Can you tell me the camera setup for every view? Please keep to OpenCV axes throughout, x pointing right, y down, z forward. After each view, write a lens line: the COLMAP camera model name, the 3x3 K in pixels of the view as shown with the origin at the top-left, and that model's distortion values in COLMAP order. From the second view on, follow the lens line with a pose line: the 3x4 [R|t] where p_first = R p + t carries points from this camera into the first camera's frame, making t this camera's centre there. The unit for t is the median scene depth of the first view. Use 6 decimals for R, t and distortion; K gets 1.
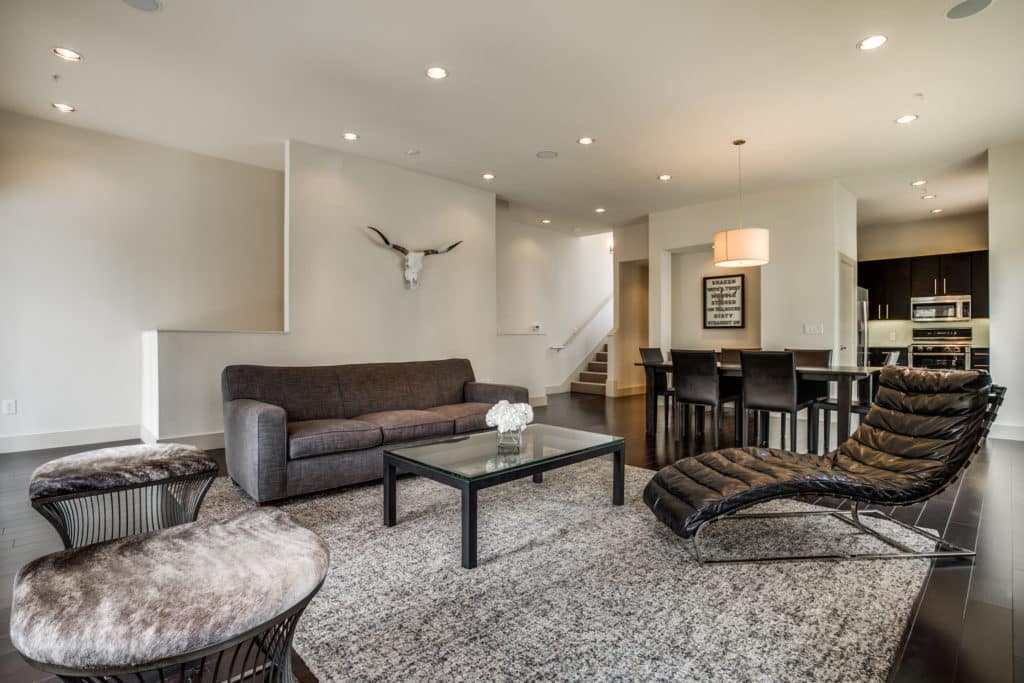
lens RADIAL K [[502.7, 0, 504.5], [0, 502.7, 338.6], [0, 0, 1]] dist [-0.001613, 0.000137]
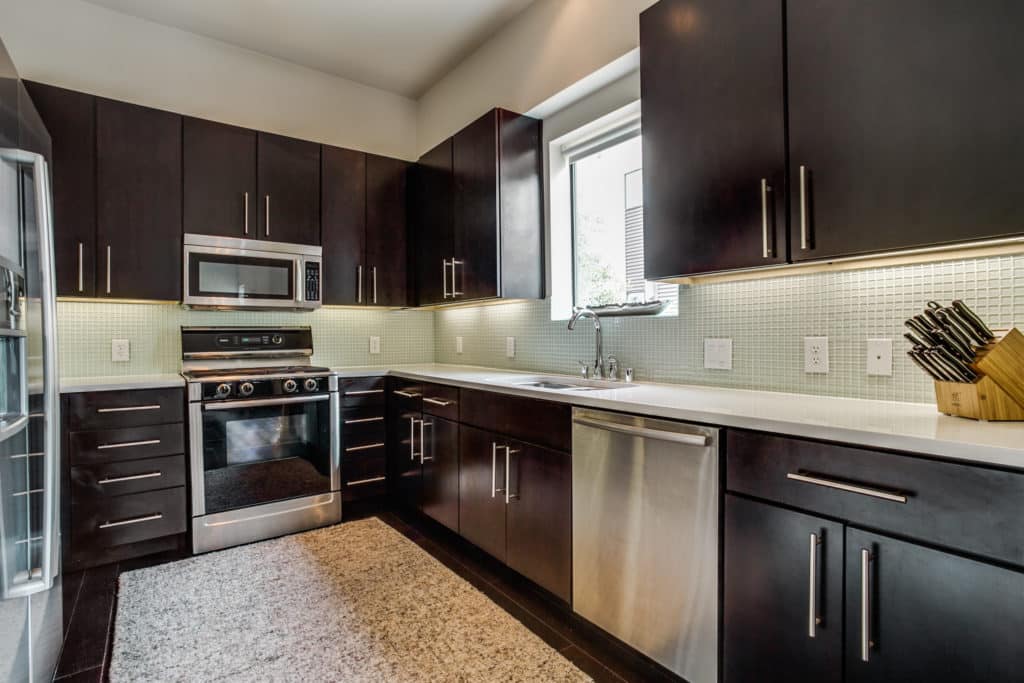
lens RADIAL K [[502.7, 0, 505.4], [0, 502.7, 337.2], [0, 0, 1]] dist [-0.001613, 0.000137]
pose [[0.112278, -0.001505, 0.993676, 0.516338], [0.011763, 0.999931, 0.000185, -0.010921], [-0.993607, 0.011668, 0.112288, 0.771738]]
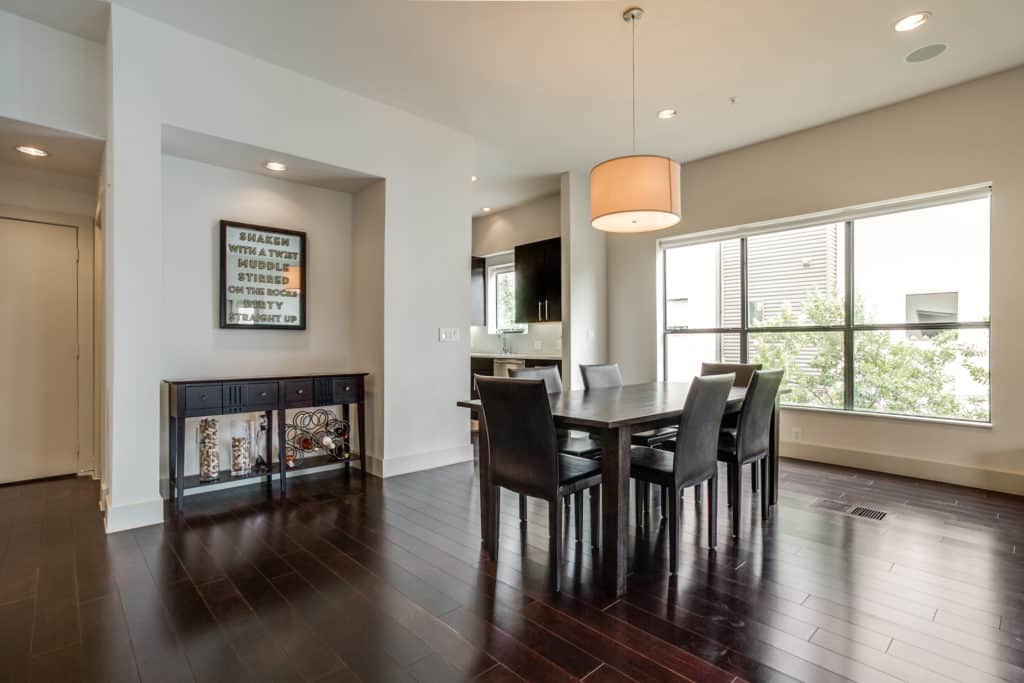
lens RADIAL K [[502.7, 0, 510.5], [0, 502.7, 342.5], [0, 0, 1]] dist [-0.001613, 0.000137]
pose [[-0.026974, 0.000125, 0.999636, -0.087145], [0.001631, 0.999999, -0.000081, -0.006138], [-0.999635, 0.001628, -0.026974, 0.762464]]
